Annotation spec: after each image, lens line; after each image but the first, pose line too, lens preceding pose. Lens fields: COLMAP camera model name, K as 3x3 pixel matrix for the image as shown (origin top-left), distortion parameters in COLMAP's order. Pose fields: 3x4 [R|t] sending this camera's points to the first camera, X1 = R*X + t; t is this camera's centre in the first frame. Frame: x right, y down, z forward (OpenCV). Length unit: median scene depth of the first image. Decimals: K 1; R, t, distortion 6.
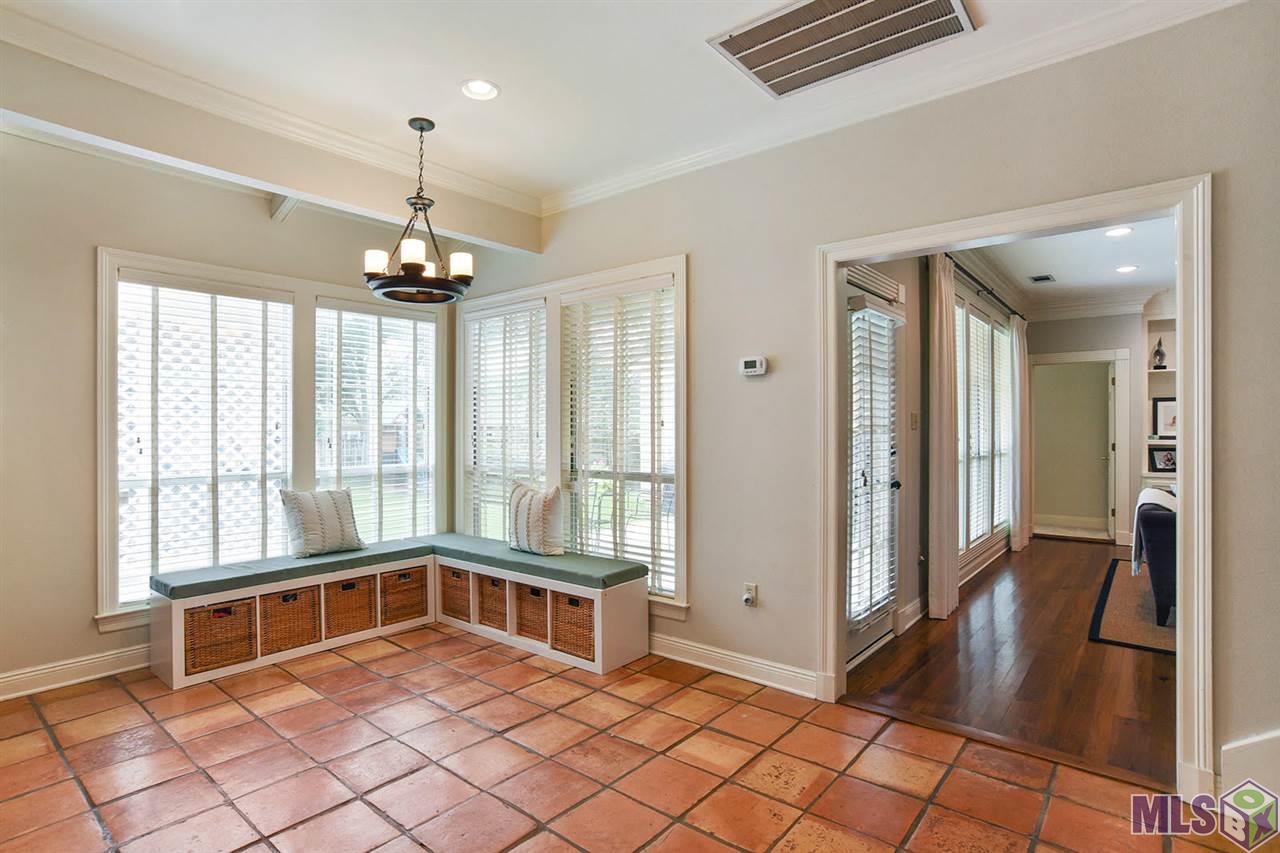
lens RADIAL K [[647.2, 0, 640.0], [0, 647.2, 426.5], [0, 0, 1]] dist [-0.001175, -0.000251]
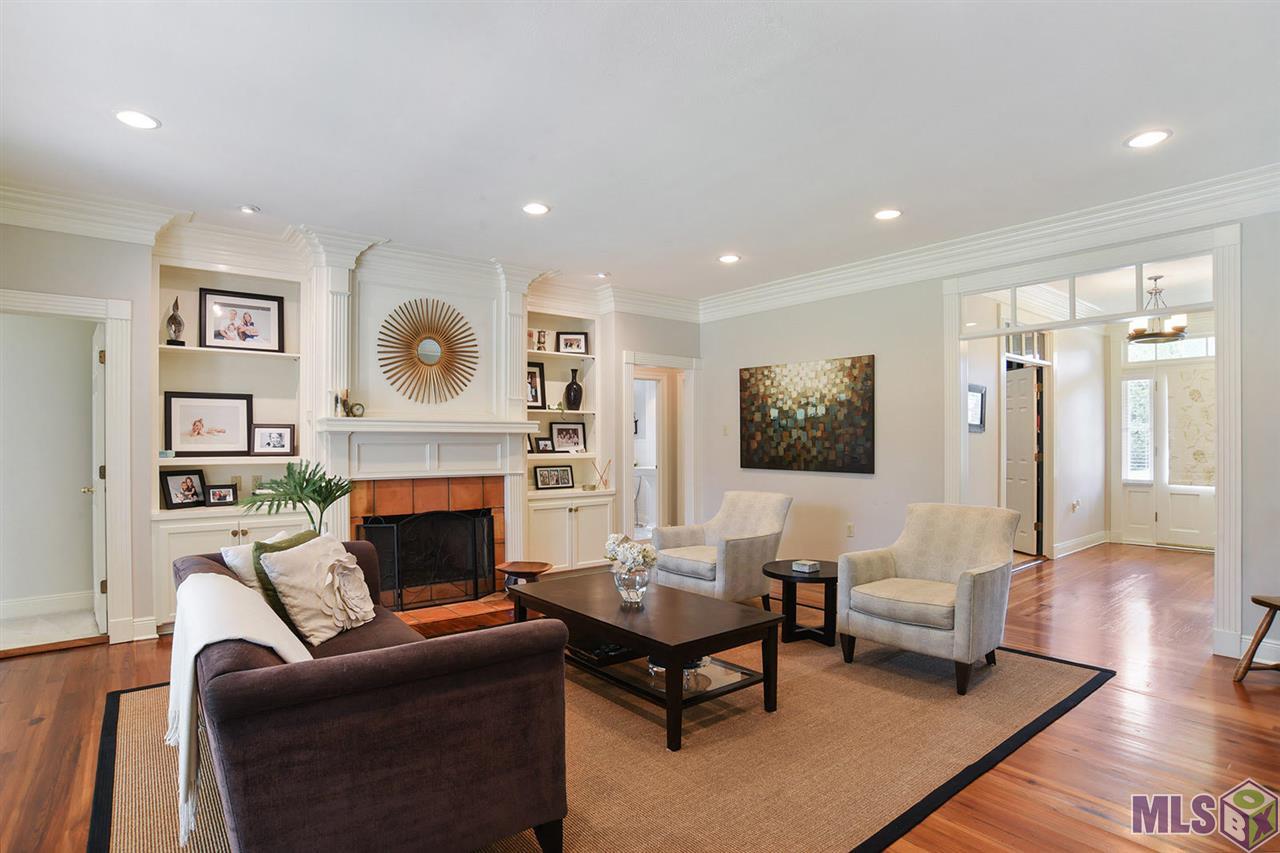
lens RADIAL K [[646.1, 0, 640.0], [0, 646.1, 426.5], [0, 0, 1]] dist [-0.069055, 0.017599]
pose [[0.219362, 0.005991, 0.975625, 0.308090], [0.004412, 0.999965, -0.007133, -0.003075], [-0.975634, 0.005869, 0.219328, 0.423576]]
